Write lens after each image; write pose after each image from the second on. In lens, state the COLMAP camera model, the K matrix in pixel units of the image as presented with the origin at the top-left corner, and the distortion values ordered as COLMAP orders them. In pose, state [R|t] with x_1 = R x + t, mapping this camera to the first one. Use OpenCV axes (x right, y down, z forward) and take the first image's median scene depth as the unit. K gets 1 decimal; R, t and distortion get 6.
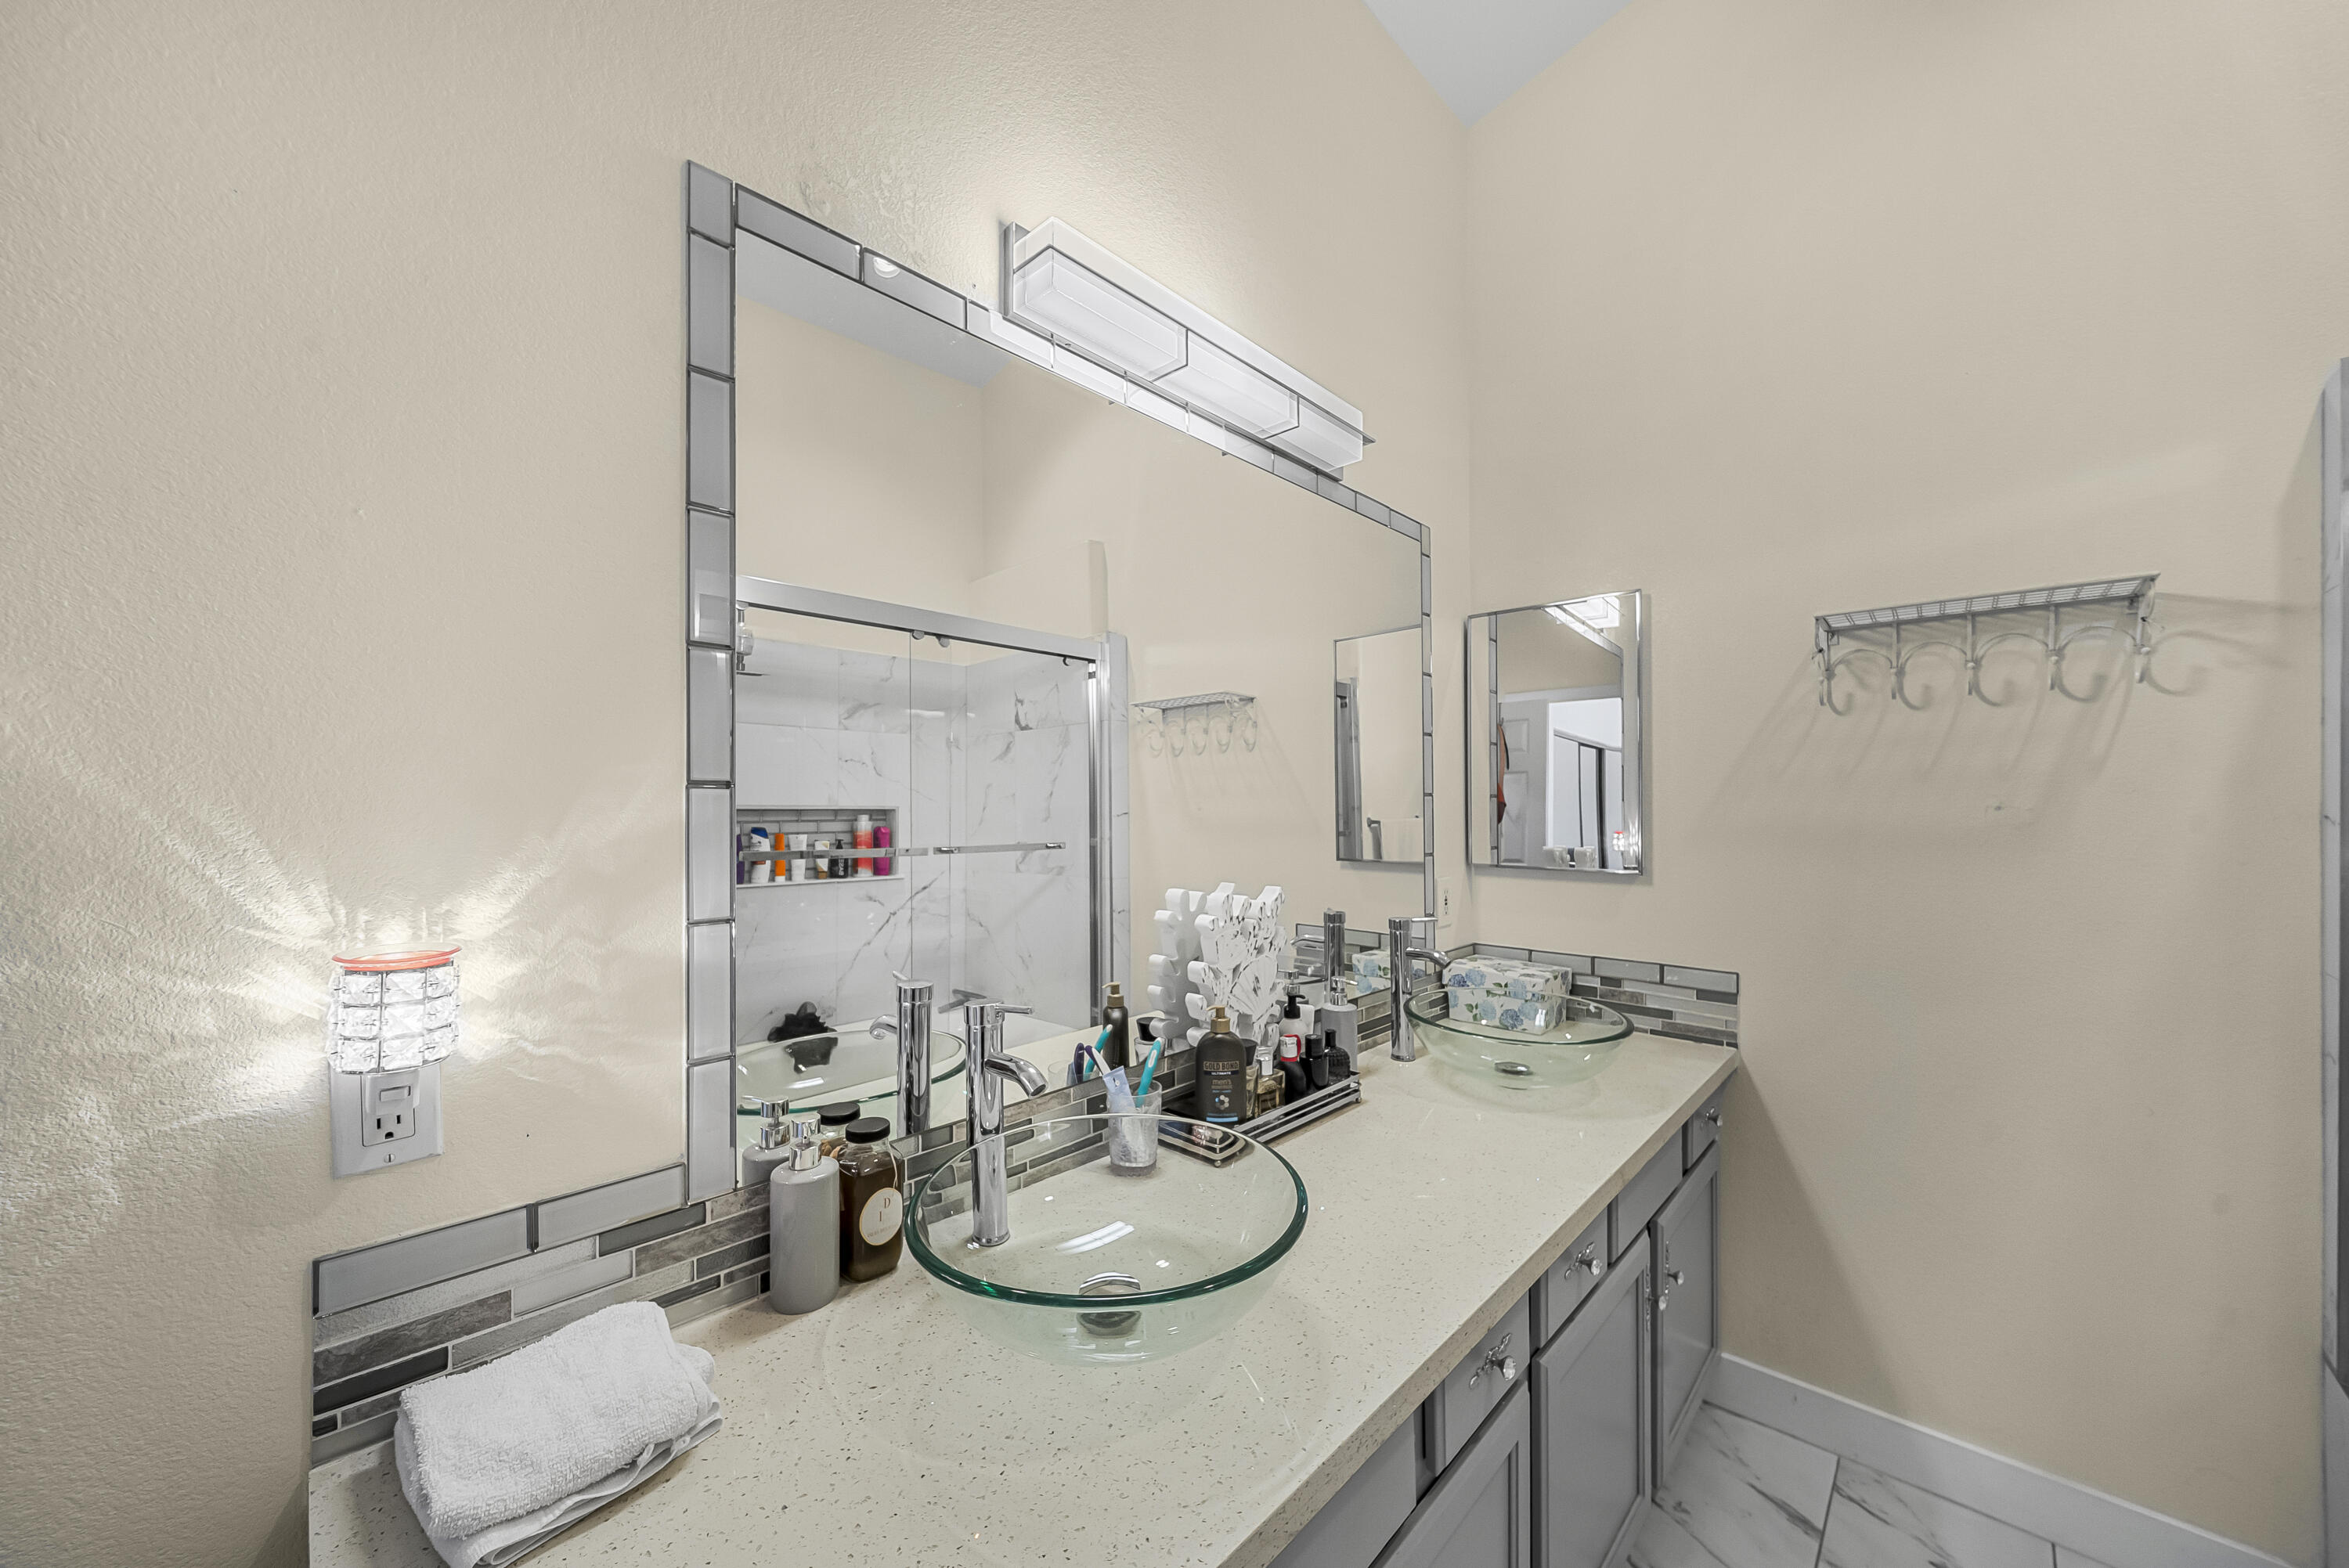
lens RADIAL K [[849.3, 0, 1168.9], [0, 849.3, 793.0], [0, 0, 1]] dist [0.000285, -0.001253]
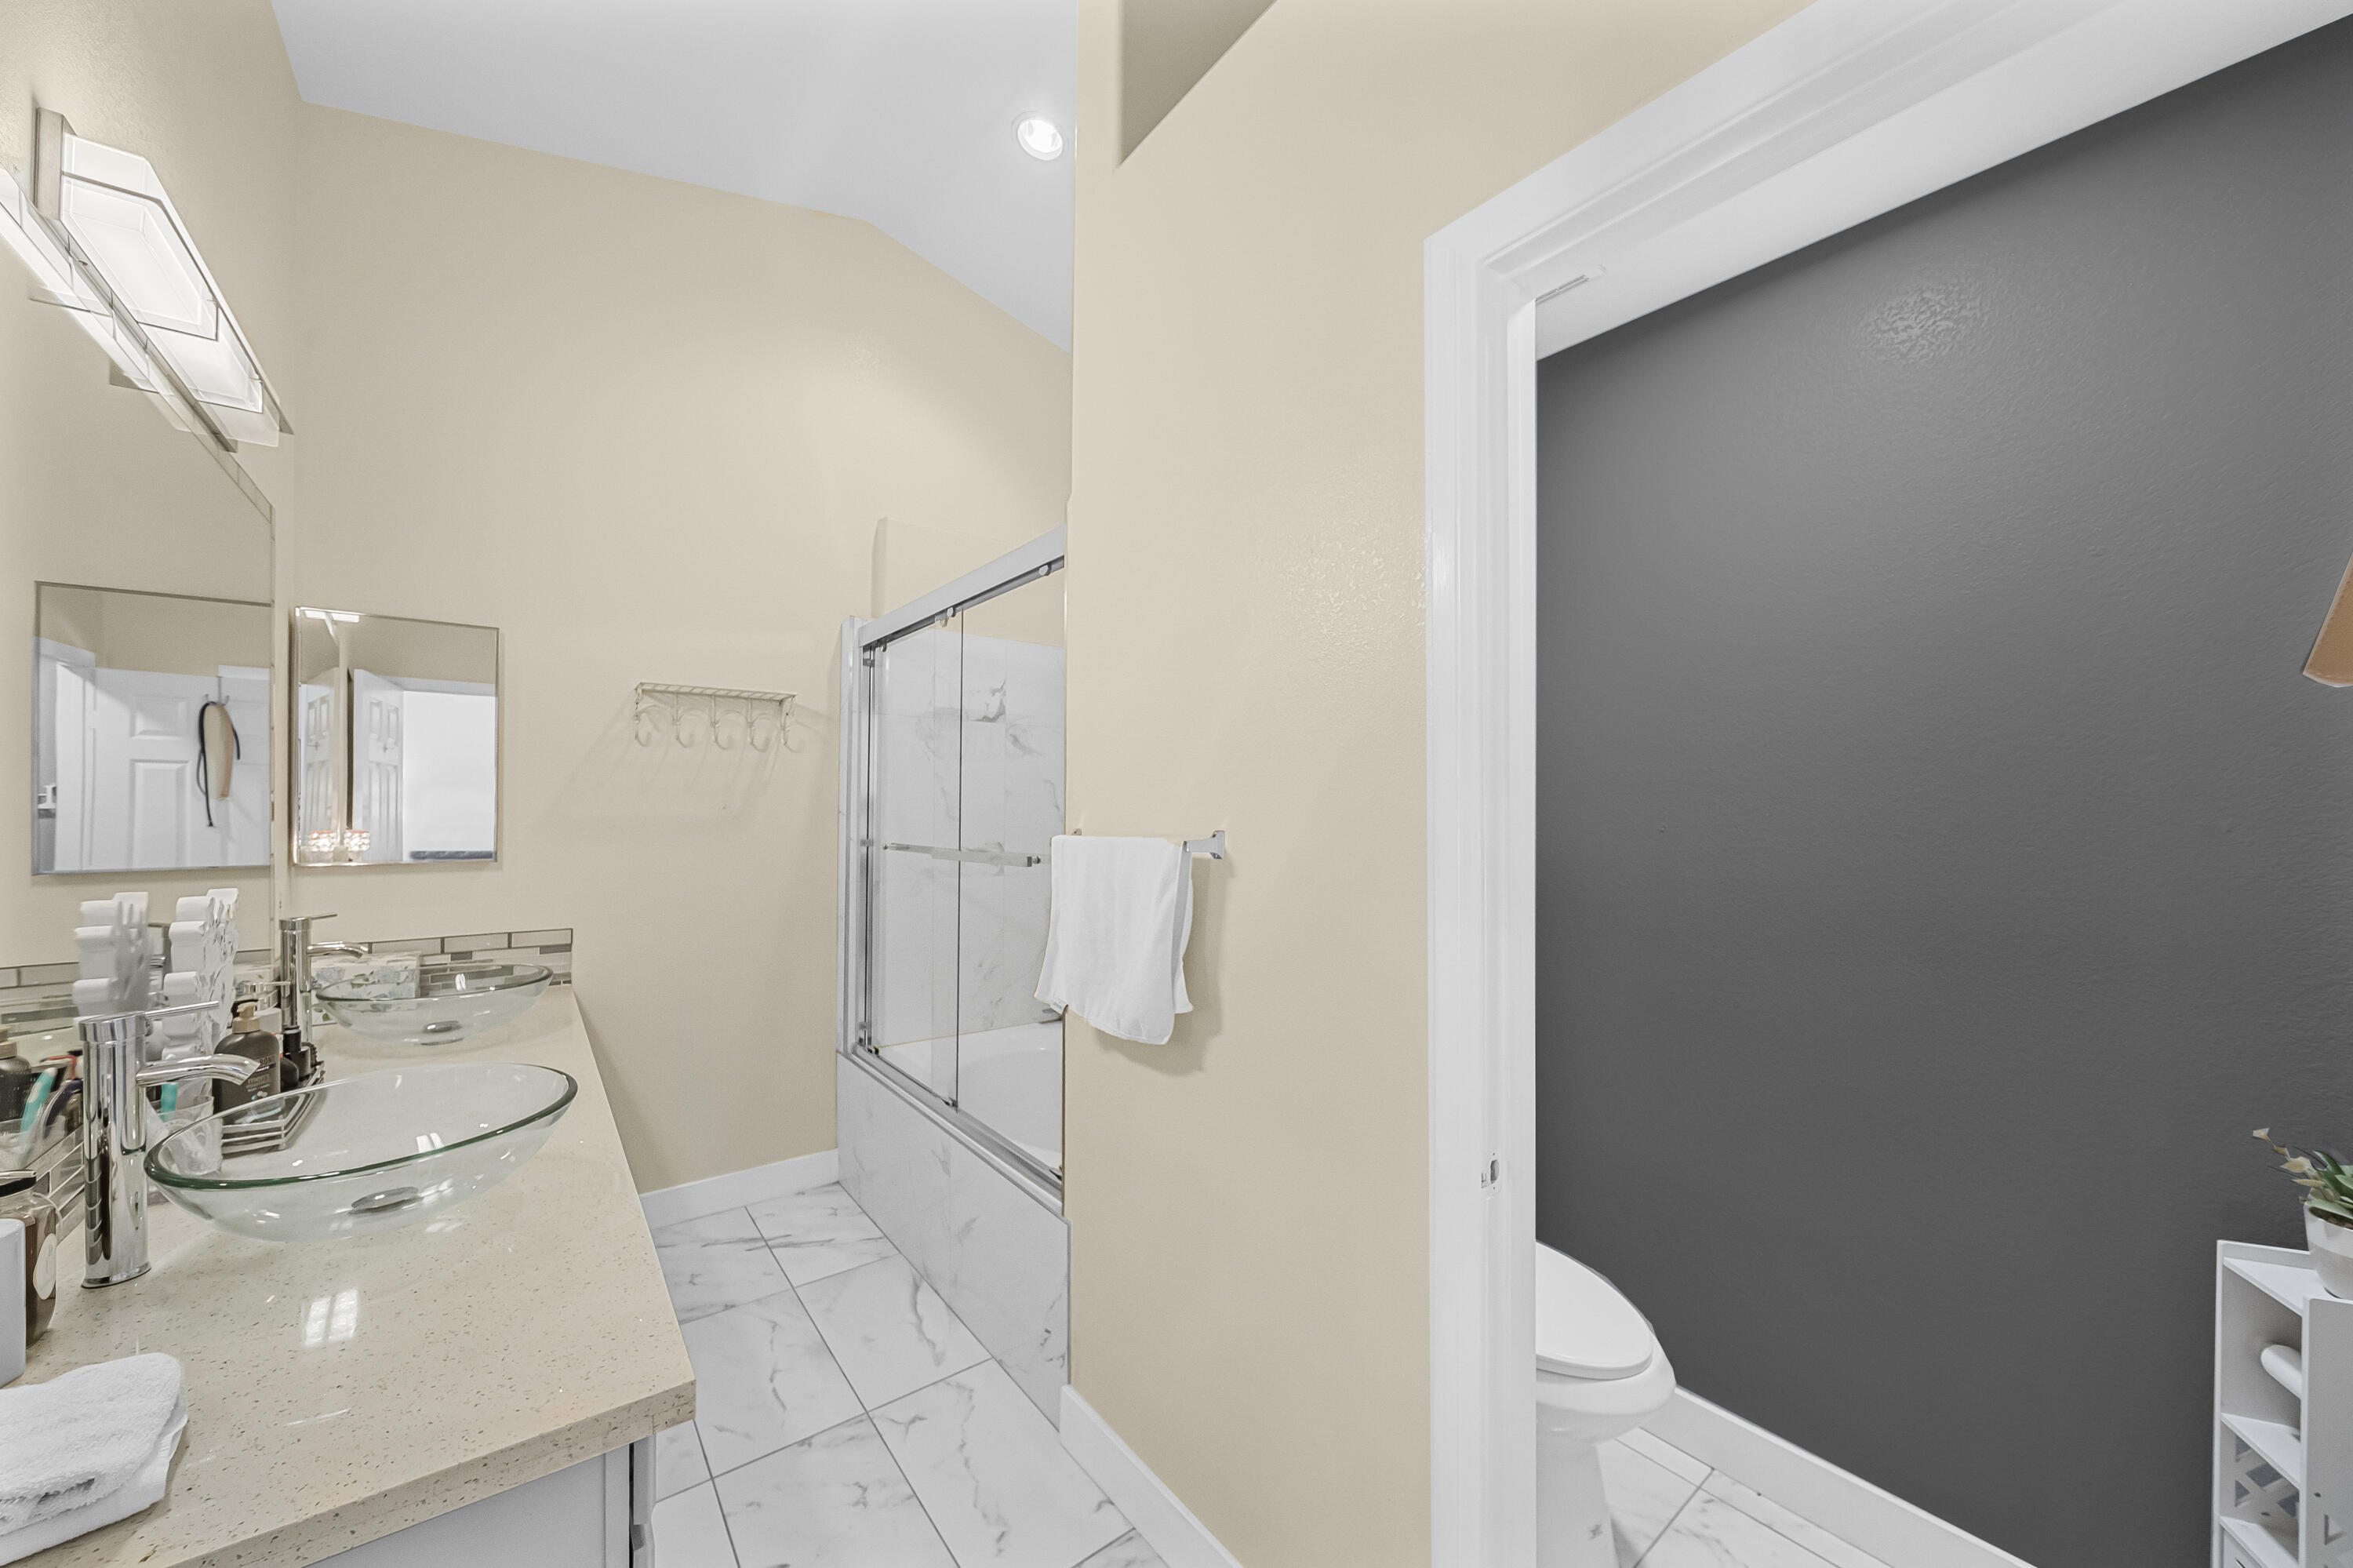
lens RADIAL K [[850.8, 0, 1169.5], [0, 850.8, 797.9], [0, 0, 1]] dist [0.000285, -0.001253]
pose [[0.144705, 0.015466, 0.989354, -0.578211], [-0.020658, 0.999707, -0.012606, -0.000405], [-0.989259, -0.018614, 0.144982, -0.152110]]
